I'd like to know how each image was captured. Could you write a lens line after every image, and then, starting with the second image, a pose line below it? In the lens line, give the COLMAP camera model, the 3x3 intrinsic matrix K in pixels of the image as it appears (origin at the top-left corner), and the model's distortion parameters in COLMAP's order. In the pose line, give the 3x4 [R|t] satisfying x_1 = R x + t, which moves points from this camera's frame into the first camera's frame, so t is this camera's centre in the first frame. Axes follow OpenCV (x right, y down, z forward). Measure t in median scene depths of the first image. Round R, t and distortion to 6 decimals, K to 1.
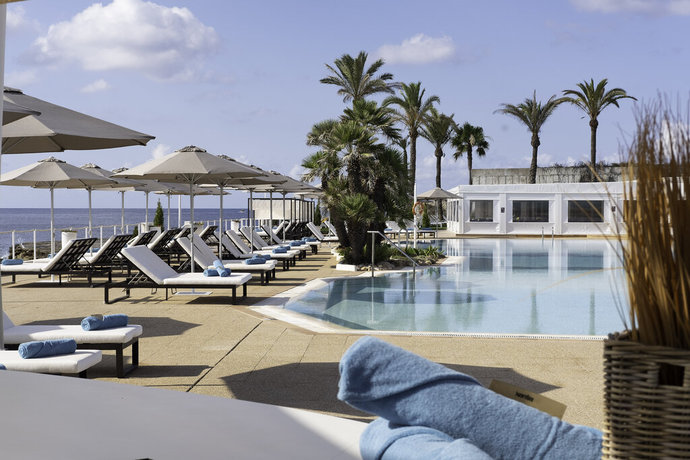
lens RADIAL K [[1115.0, 0, 345.0], [0, 1115.0, 230.0], [0, 0, 1]] dist [-0.009750, -0.029544]
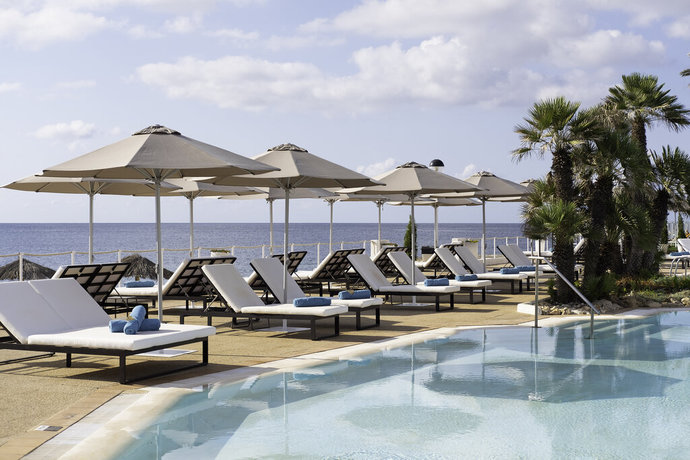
lens RADIAL K [[1115.0, 0, 345.0], [0, 1115.0, 230.0], [0, 0, 1]] dist [-0.009750, -0.029544]
pose [[0.924513, -0.001254, -0.381148, 0.142068], [-0.004023, 0.999907, -0.013050, -0.004305], [0.381129, 0.013598, 0.924422, 0.299151]]
